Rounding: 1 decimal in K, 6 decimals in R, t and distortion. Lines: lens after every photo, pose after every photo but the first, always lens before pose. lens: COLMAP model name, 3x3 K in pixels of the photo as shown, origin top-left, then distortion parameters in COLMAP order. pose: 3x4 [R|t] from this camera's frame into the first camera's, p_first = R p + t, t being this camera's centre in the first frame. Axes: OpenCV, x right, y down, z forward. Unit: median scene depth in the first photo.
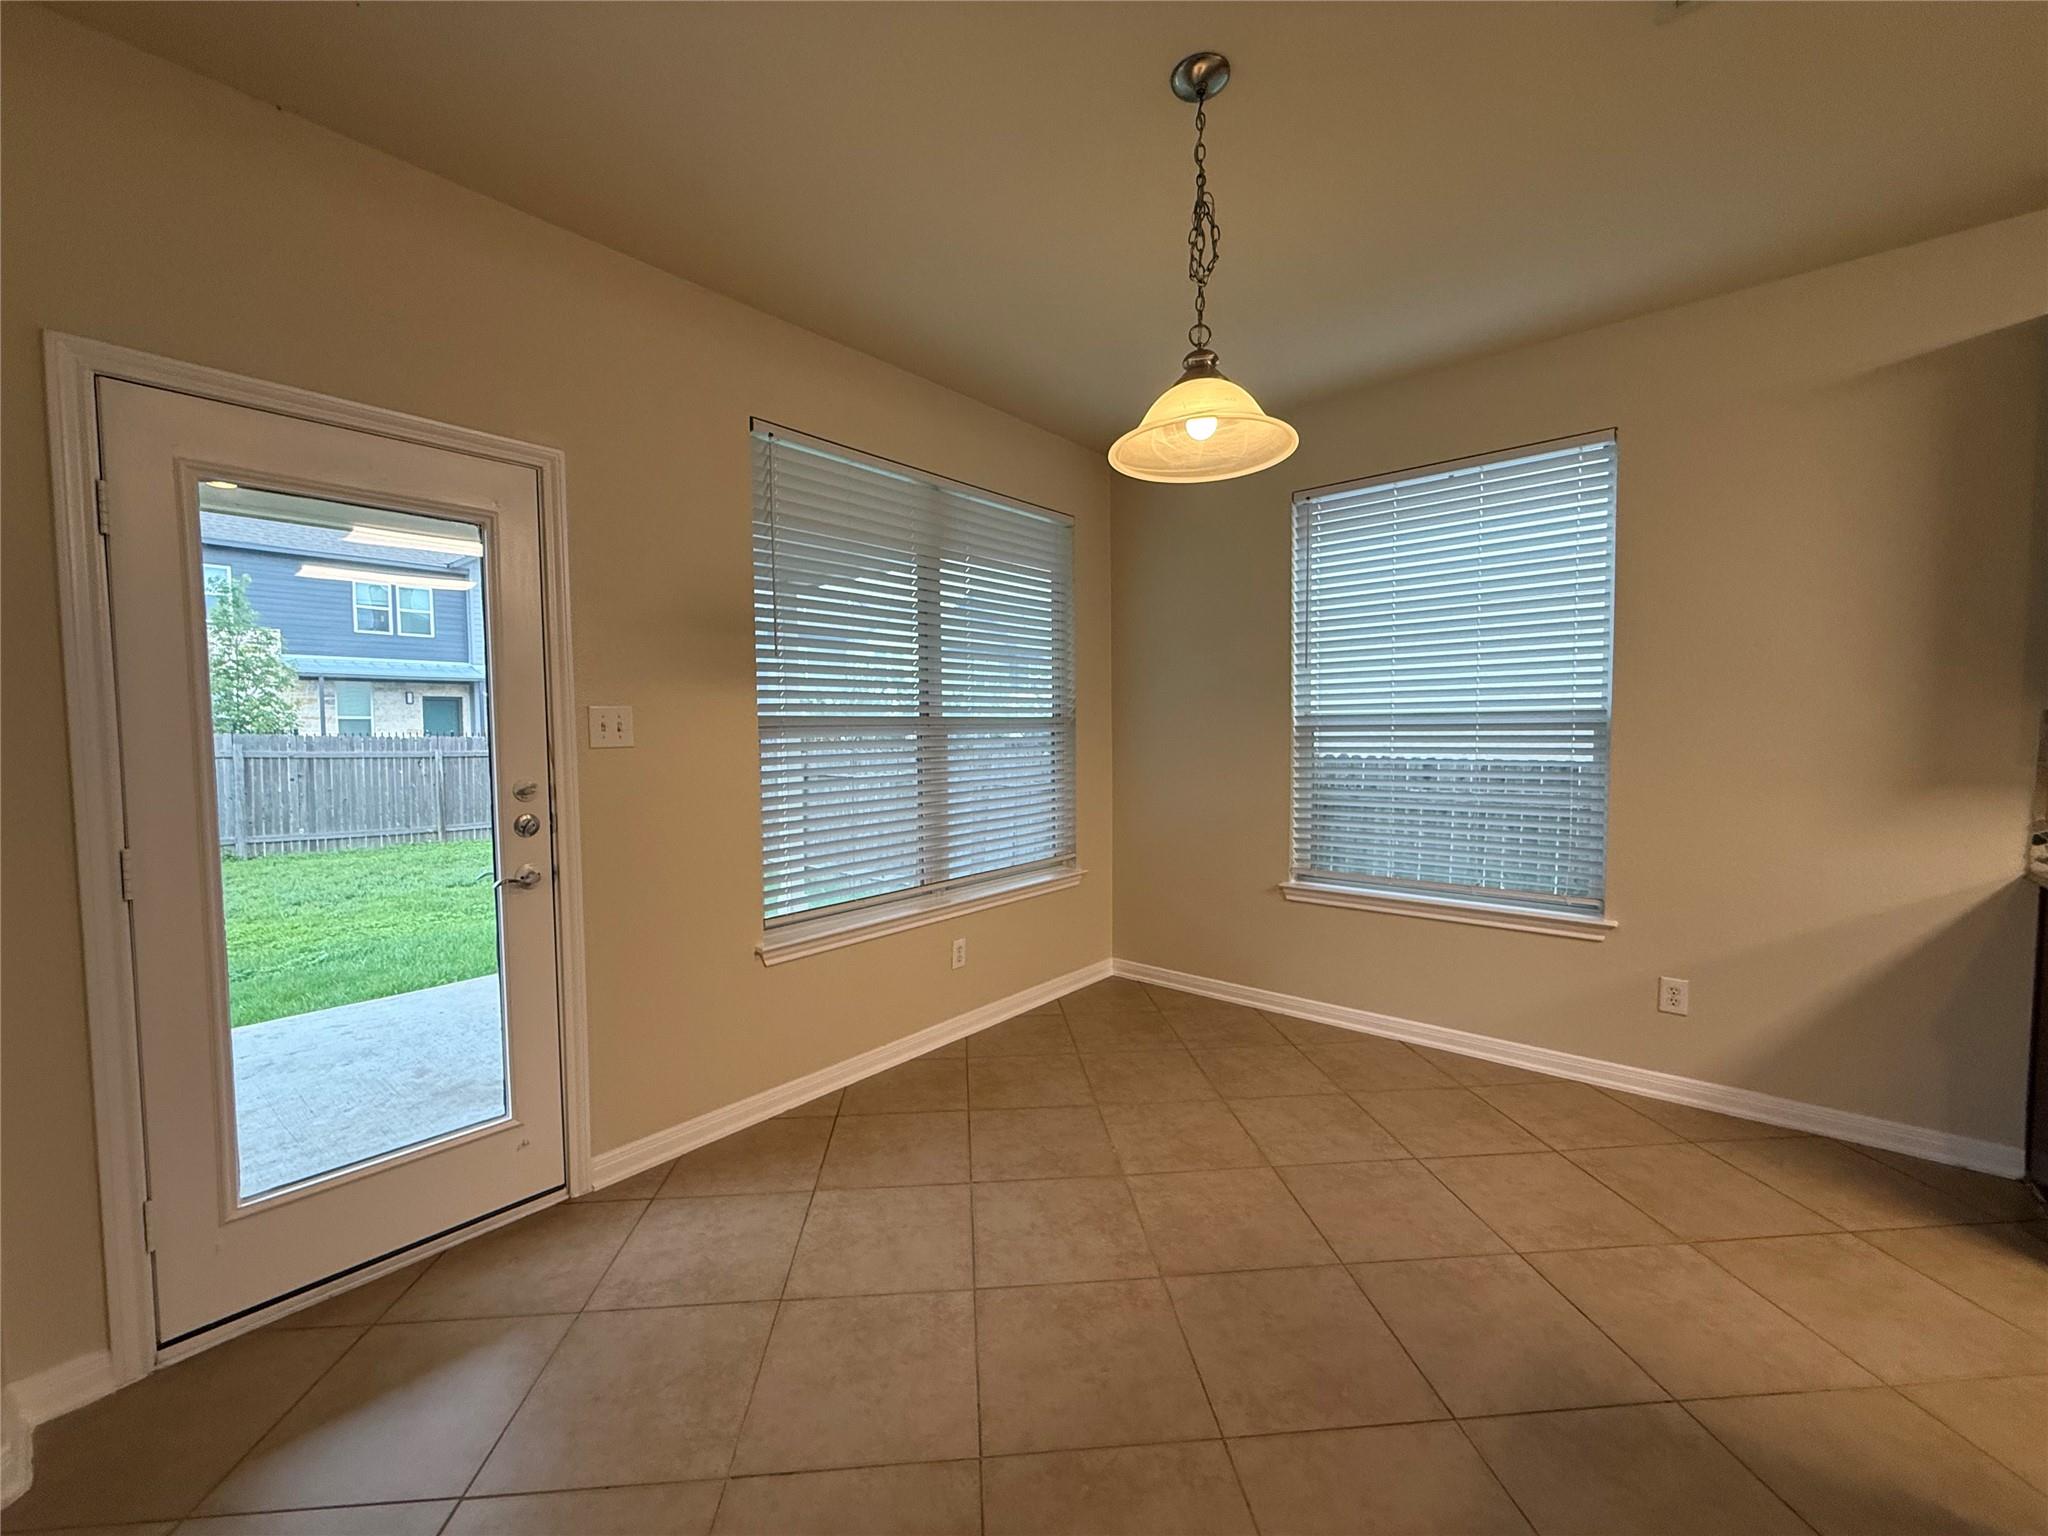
lens RADIAL K [[815.3, 0, 1024.0], [0, 815.3, 768.0], [0, 0, 1]] dist [0.007222, 0.000072]
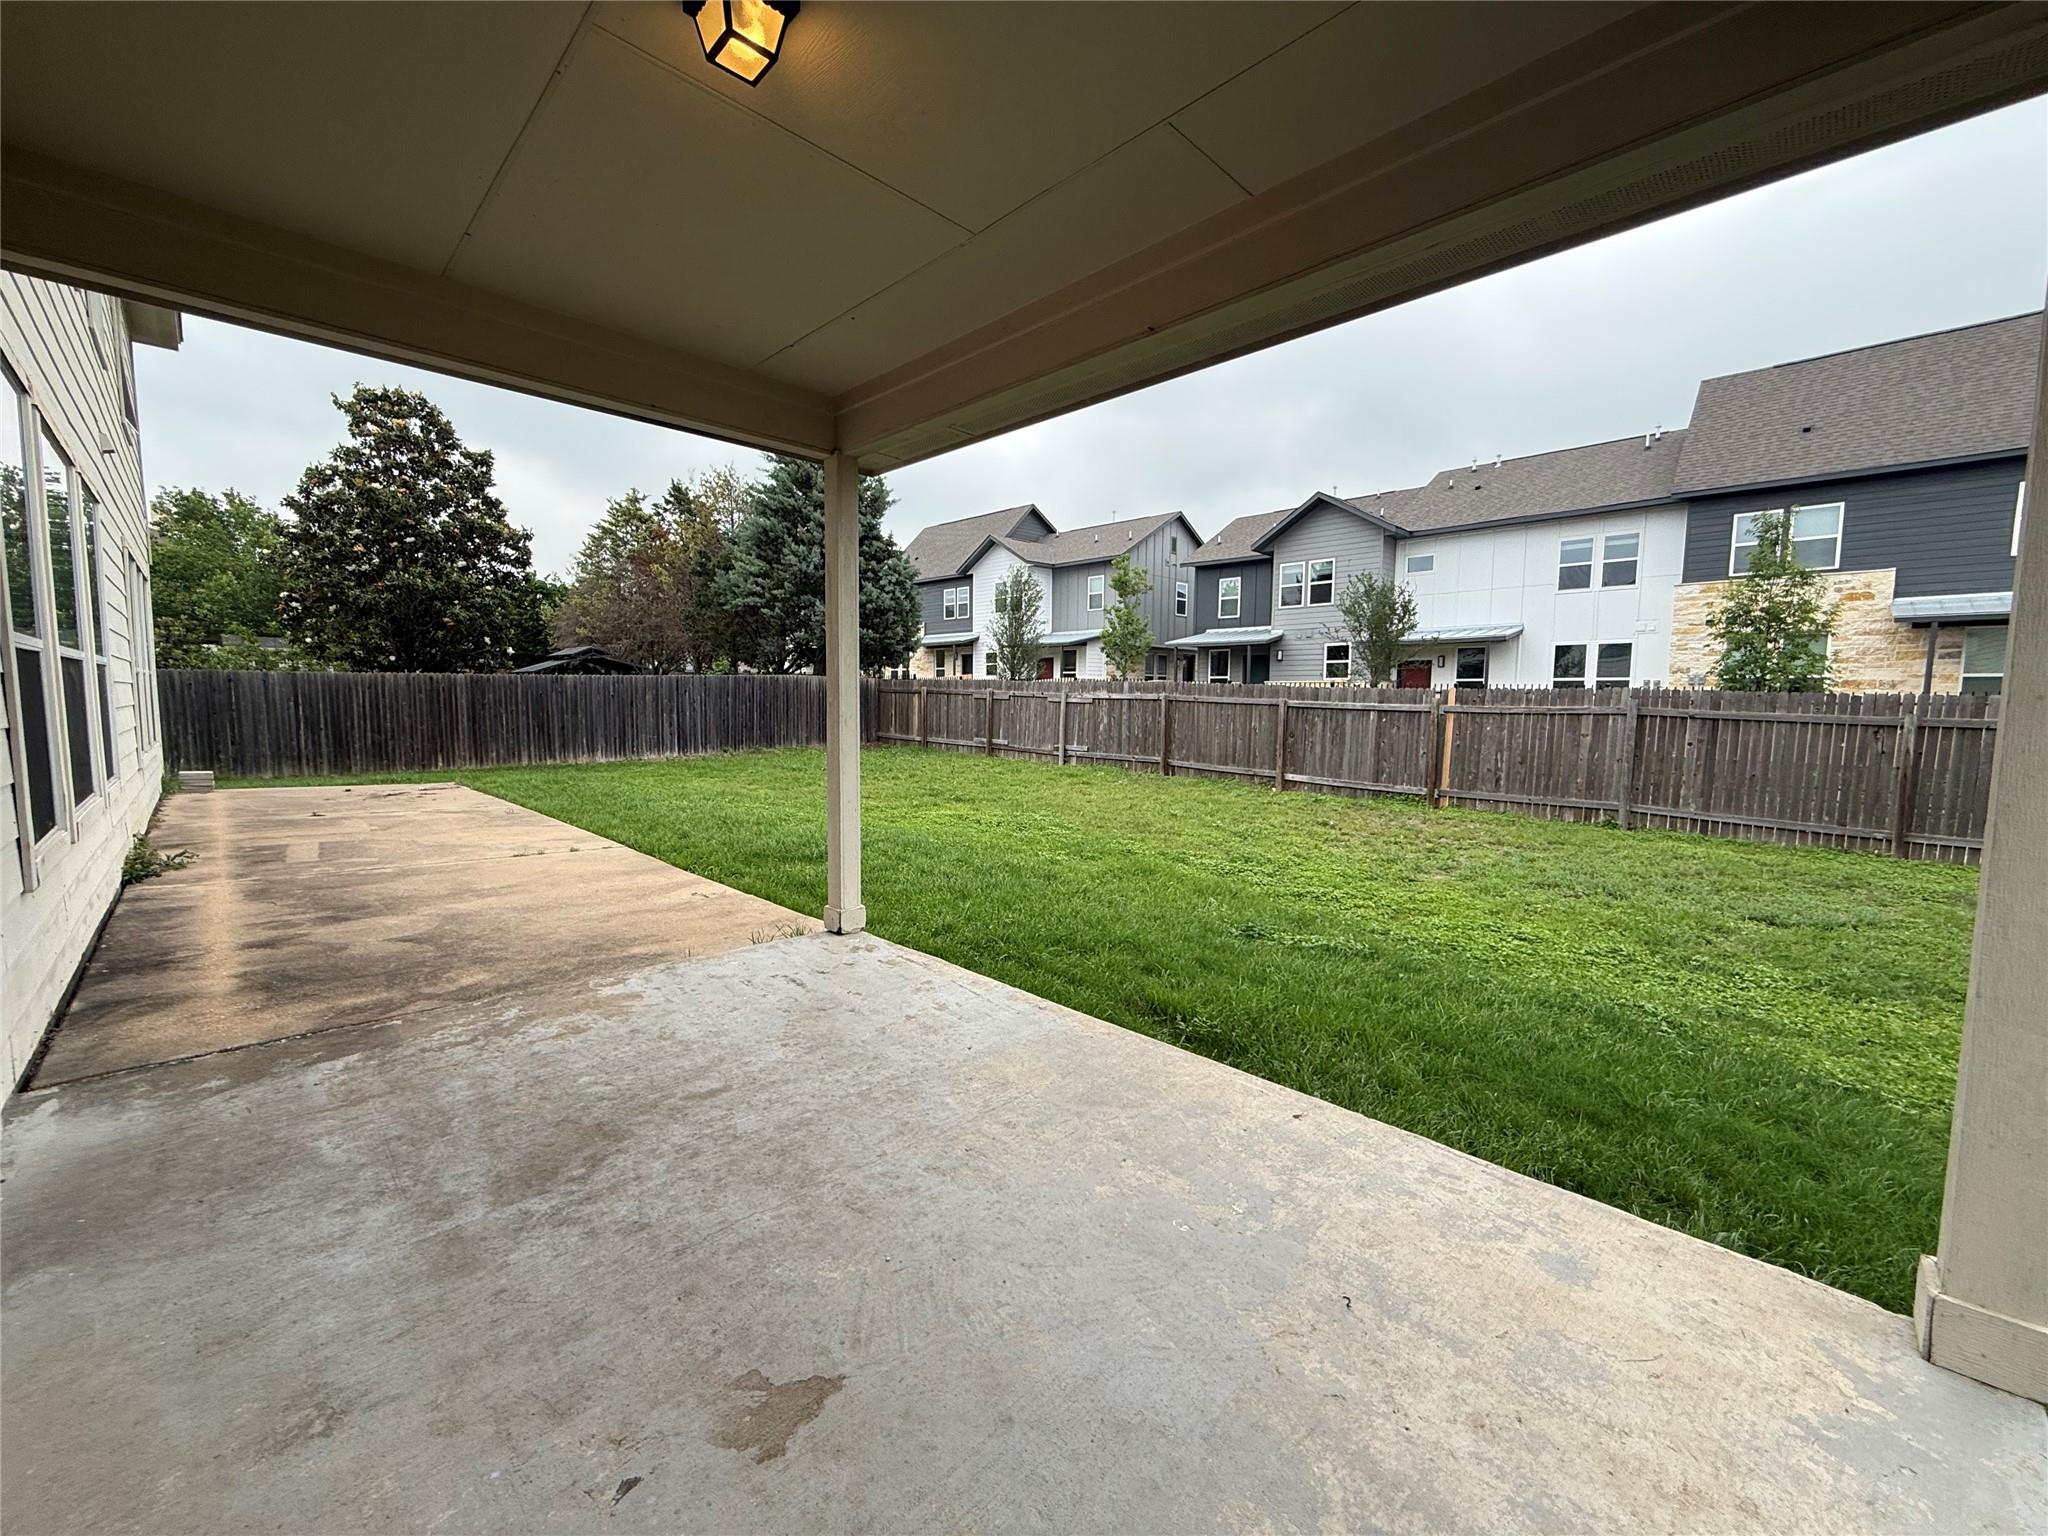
lens RADIAL K [[815.3, 0, 1024.0], [0, 815.3, 768.0], [0, 0, 1]] dist [0.007222, 0.000072]
pose [[-0.087064, 0.095207, -0.991643, -0.016710], [-0.057237, 0.993300, 0.100392, -0.009332], [0.994557, 0.065499, -0.081032, 0.559991]]
